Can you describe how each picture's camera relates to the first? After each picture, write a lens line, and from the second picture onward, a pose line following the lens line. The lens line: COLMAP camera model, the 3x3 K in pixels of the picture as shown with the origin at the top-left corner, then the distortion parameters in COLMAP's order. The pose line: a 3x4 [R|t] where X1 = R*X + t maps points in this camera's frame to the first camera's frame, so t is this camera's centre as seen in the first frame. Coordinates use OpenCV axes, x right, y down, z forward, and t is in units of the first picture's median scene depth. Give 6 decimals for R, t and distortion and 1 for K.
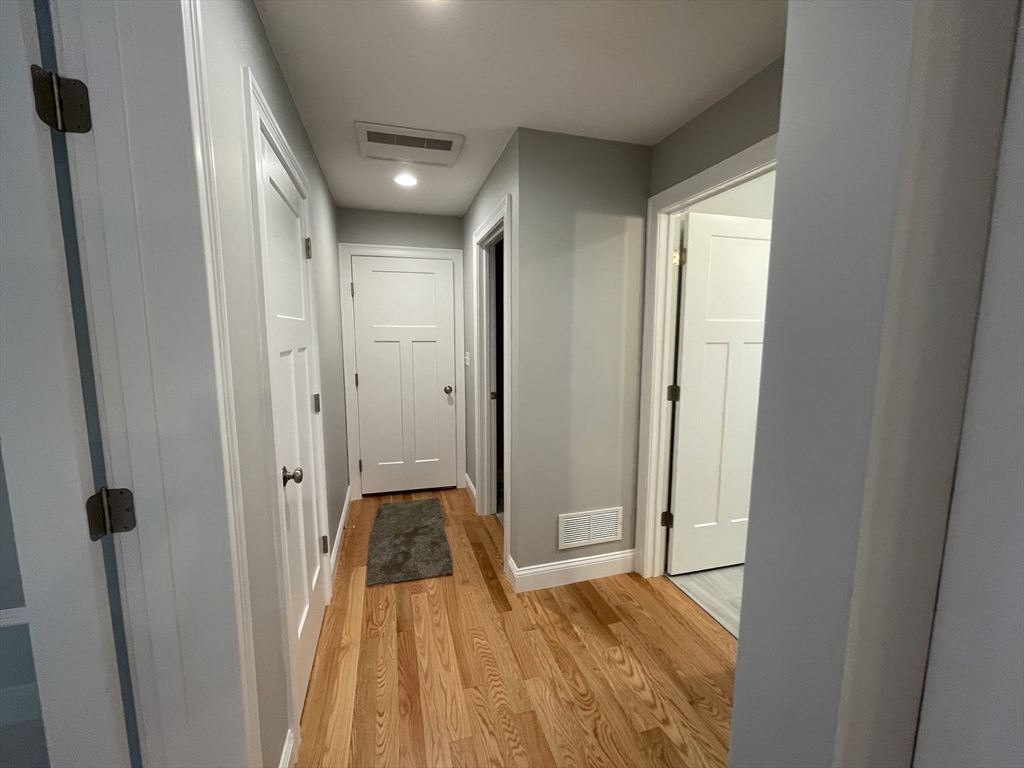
lens RADIAL K [[416.0, 0, 507.9], [0, 416.0, 382.9], [0, 0, 1]] dist [0.001289, 0.000007]
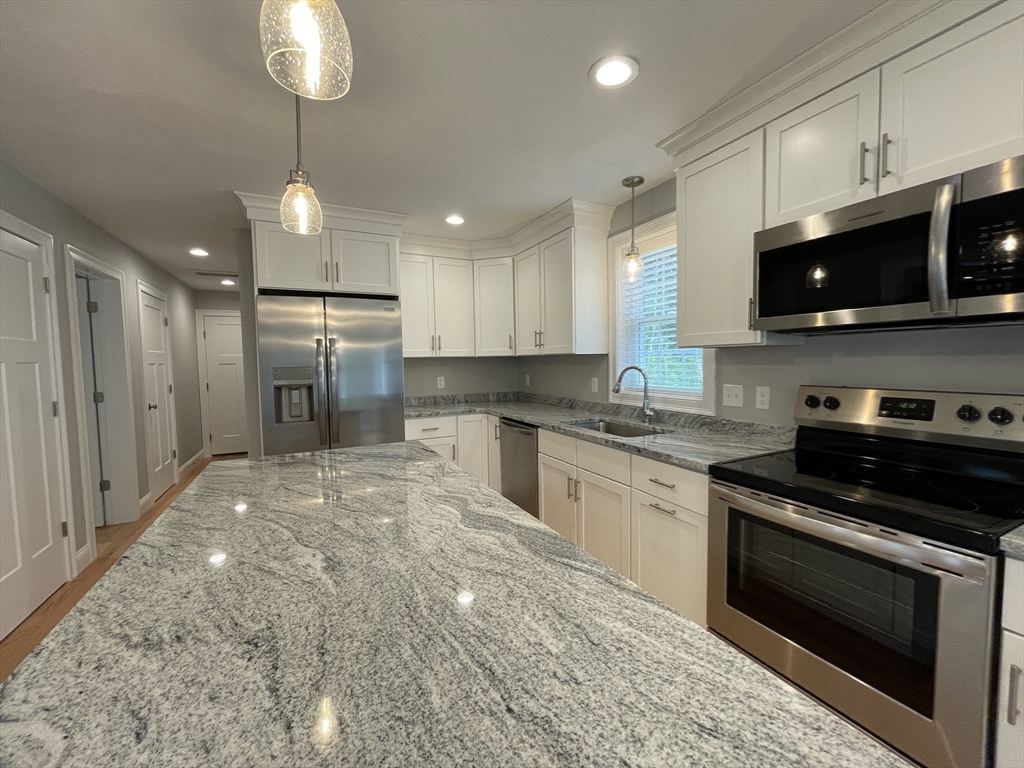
lens RADIAL K [[416.0, 0, 512.4], [0, 416.0, 383.5], [0, 0, 1]] dist [0.001289, 0.000007]
pose [[0.984004, -0.032589, 0.175140, 1.051529], [0.045014, 0.996707, -0.067446, 0.279089], [-0.172365, 0.074251, 0.982231, -1.664260]]
